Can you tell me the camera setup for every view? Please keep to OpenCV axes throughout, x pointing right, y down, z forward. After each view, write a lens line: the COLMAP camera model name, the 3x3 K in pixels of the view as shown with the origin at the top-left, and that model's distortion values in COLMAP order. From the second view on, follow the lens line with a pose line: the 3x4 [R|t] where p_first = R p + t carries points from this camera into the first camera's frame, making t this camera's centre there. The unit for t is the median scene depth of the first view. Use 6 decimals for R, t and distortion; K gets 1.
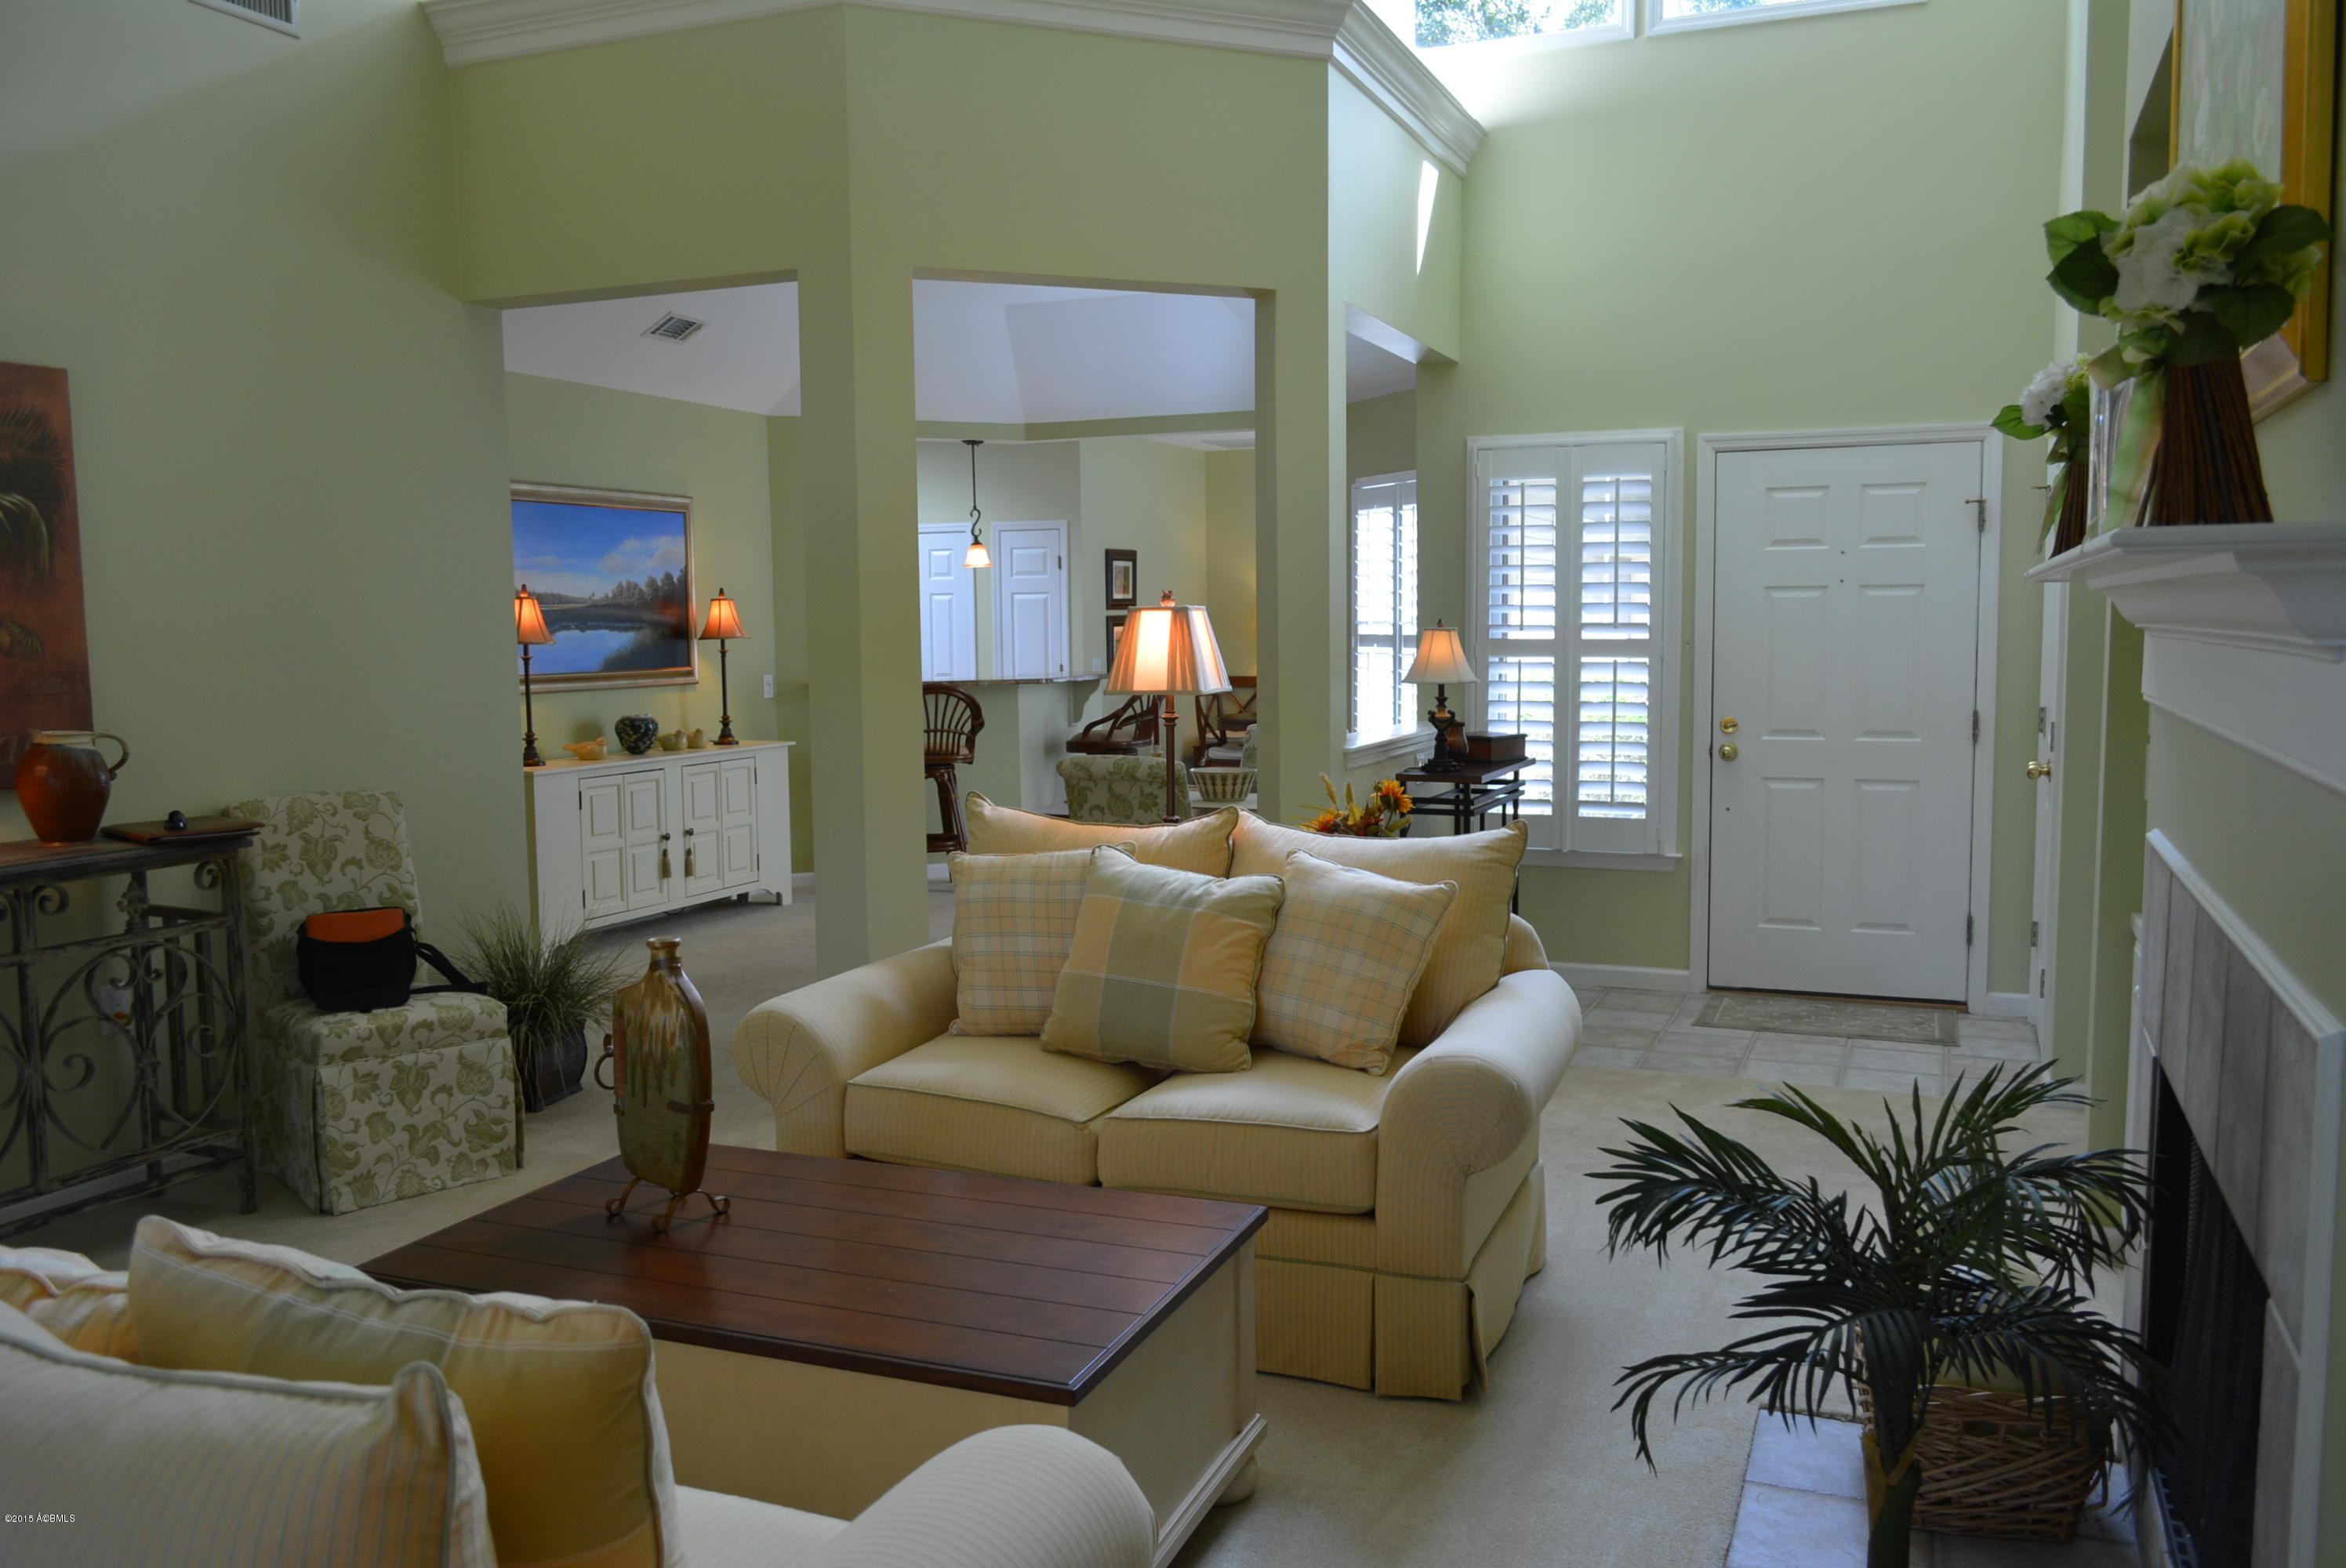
lens RADIAL K [[1819.4, 0, 1180.3], [0, 1819.4, 780.4], [0, 0, 1]] dist [-0.020463, 0.010849]
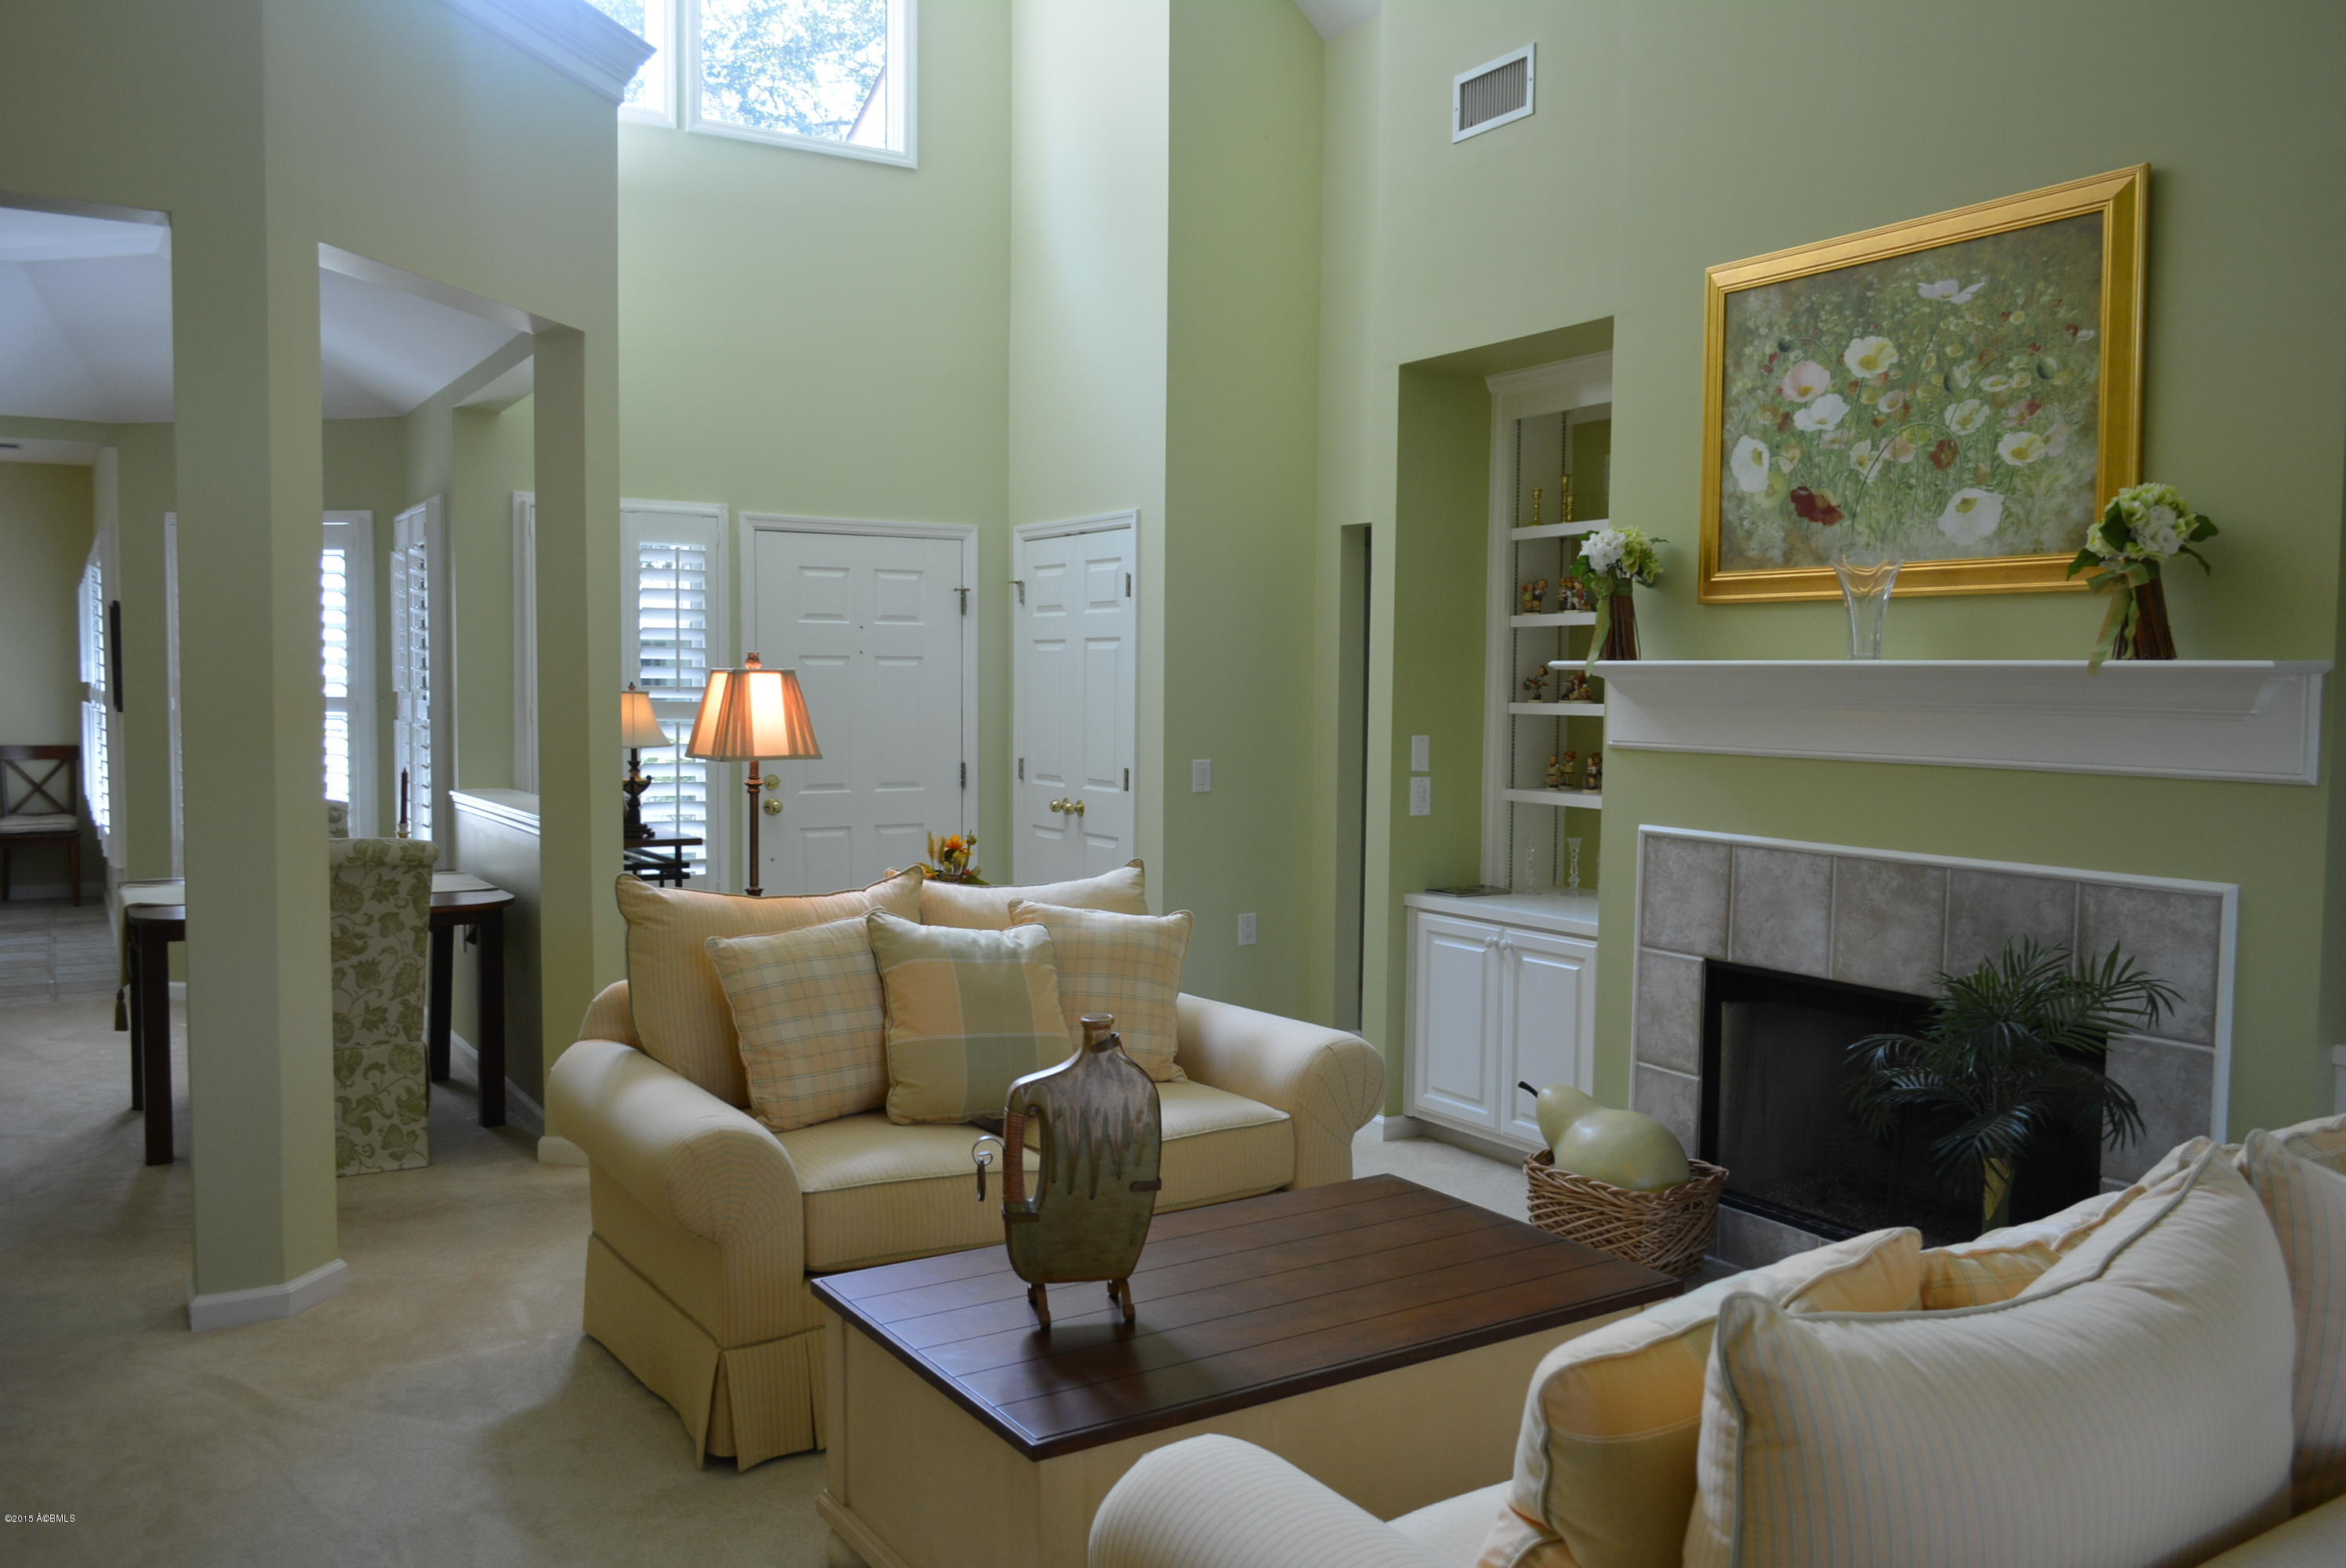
lens RADIAL K [[1819.4, 0, 1182.0], [0, 1819.4, 784.7], [0, 0, 1]] dist [-0.020463, 0.010849]
pose [[0.579649, -0.033450, 0.814180, -0.485229], [0.058832, 0.998268, -0.000871, -0.014875], [-0.812740, 0.048405, 0.580613, 0.189243]]
